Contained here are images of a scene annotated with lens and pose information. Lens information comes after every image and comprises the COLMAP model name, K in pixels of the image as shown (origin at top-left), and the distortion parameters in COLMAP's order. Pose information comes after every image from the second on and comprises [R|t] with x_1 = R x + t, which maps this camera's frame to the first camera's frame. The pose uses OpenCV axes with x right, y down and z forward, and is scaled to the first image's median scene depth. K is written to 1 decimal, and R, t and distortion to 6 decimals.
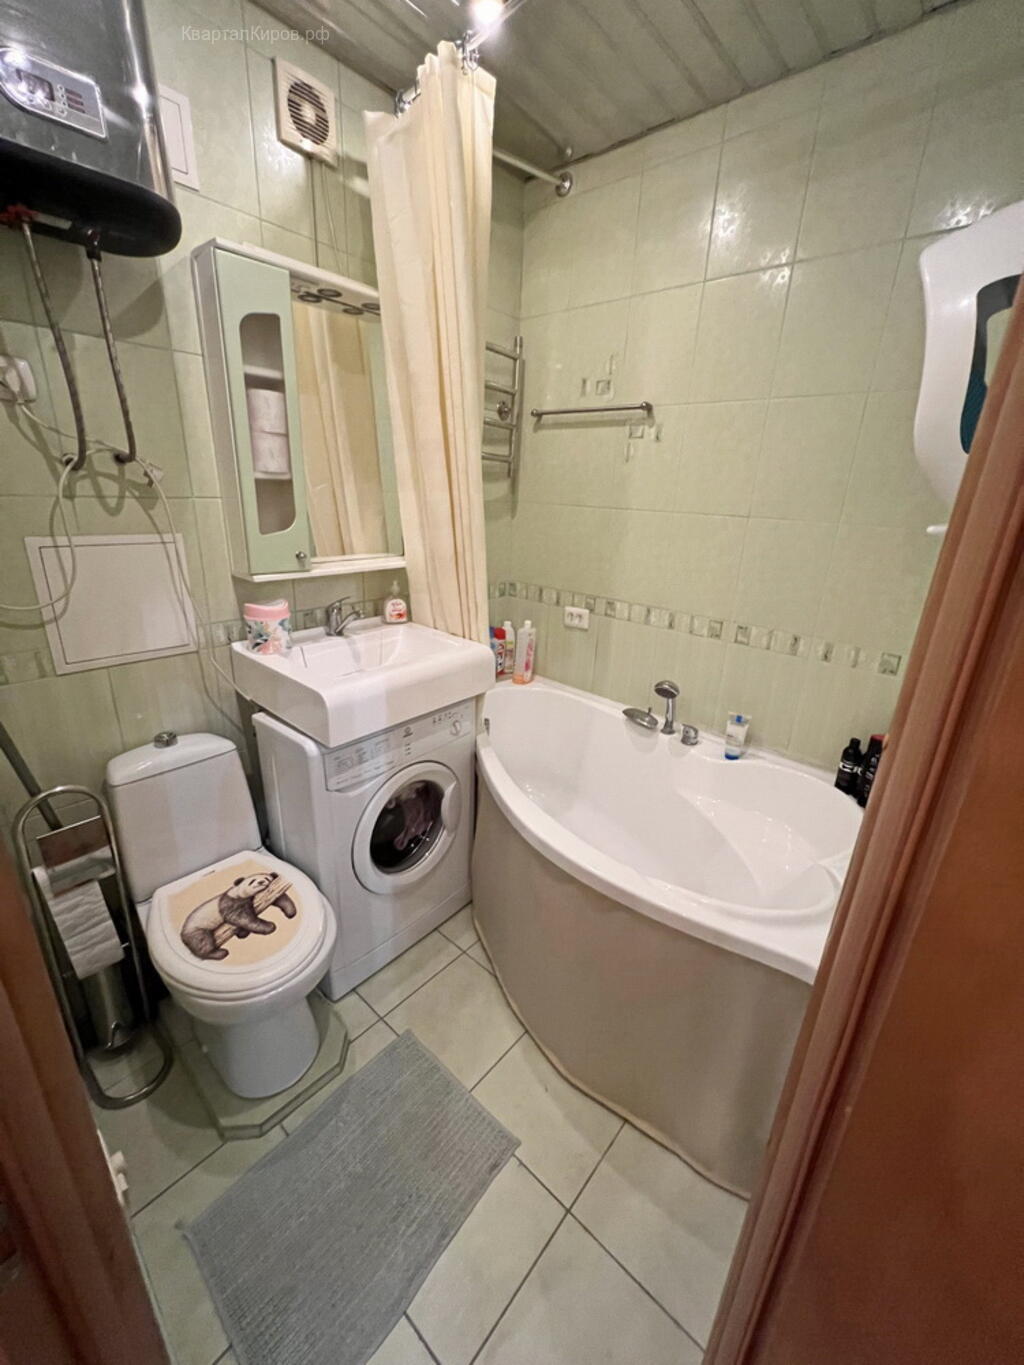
lens RADIAL K [[552.3, 0, 517.7], [0, 552.3, 681.7], [0, 0, 1]] dist [-0.002366, 0.000790]
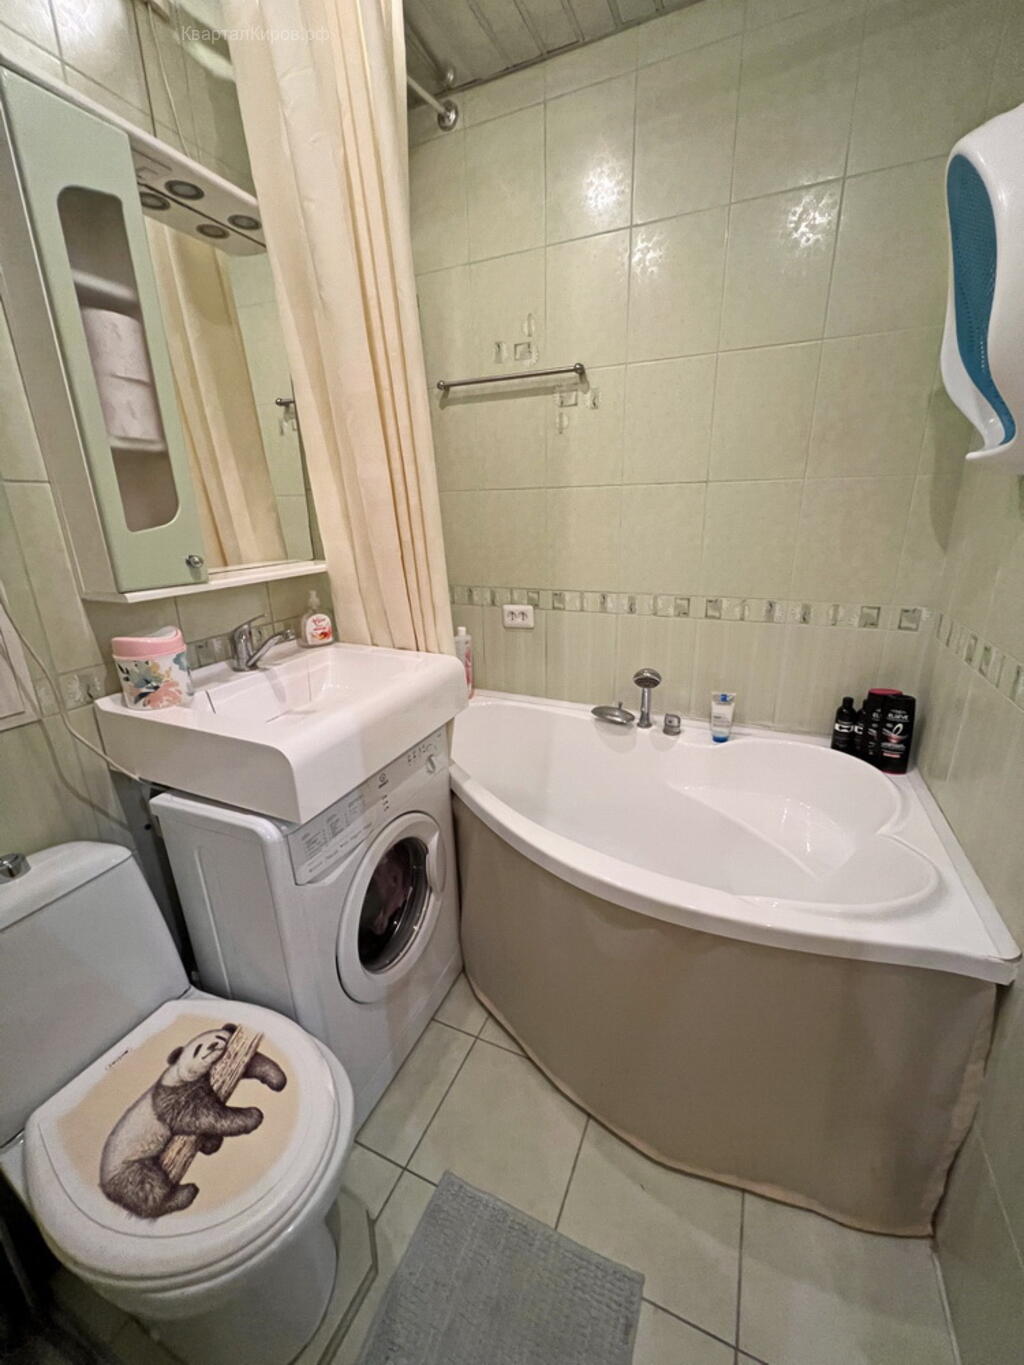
lens RADIAL K [[552.3, 0, 522.2], [0, 552.3, 683.6], [0, 0, 1]] dist [-0.002366, 0.000790]
pose [[0.952965, -0.149300, 0.263757, -0.184906], [0.156066, 0.987735, -0.004767, -0.005583], [-0.259810, 0.045707, 0.964577, 0.204264]]
